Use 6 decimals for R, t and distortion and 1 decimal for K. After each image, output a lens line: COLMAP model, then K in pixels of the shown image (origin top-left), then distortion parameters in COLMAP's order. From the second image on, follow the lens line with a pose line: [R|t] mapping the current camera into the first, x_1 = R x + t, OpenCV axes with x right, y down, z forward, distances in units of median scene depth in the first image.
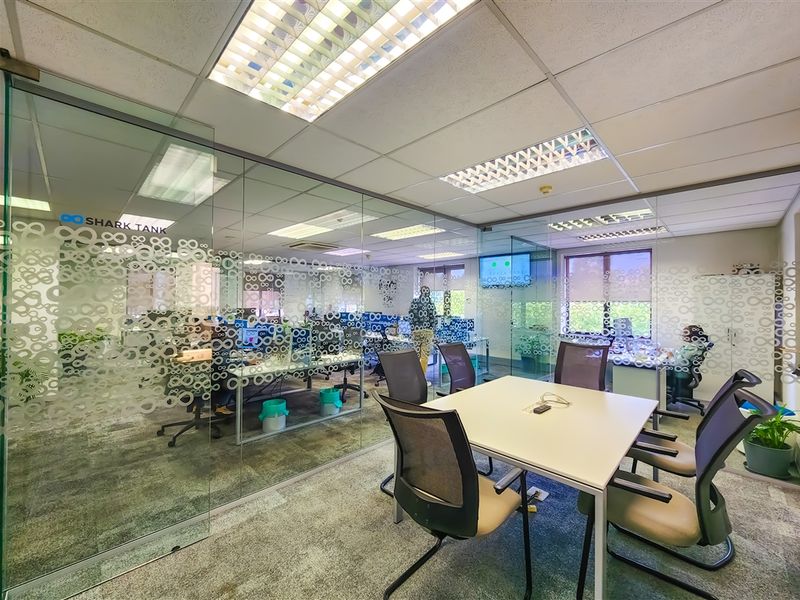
lens RADIAL K [[328.3, 0, 400.0], [0, 328.3, 300.0], [0, 0, 1]] dist [-0.005557, -0.000400]
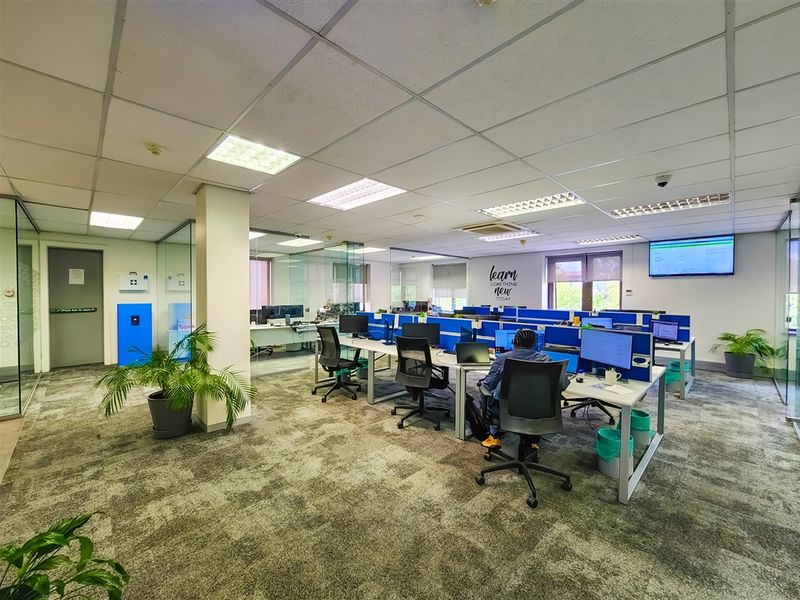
lens RADIAL K [[328.3, 0, 400.0], [0, 328.3, 300.0], [0, 0, 1]] dist [-0.005557, -0.000400]
pose [[0.999867, -0.003560, -0.015915, -0.912407], [0.003945, 0.999699, 0.024223, -0.005497], [0.015824, -0.024283, 0.999580, 0.298644]]
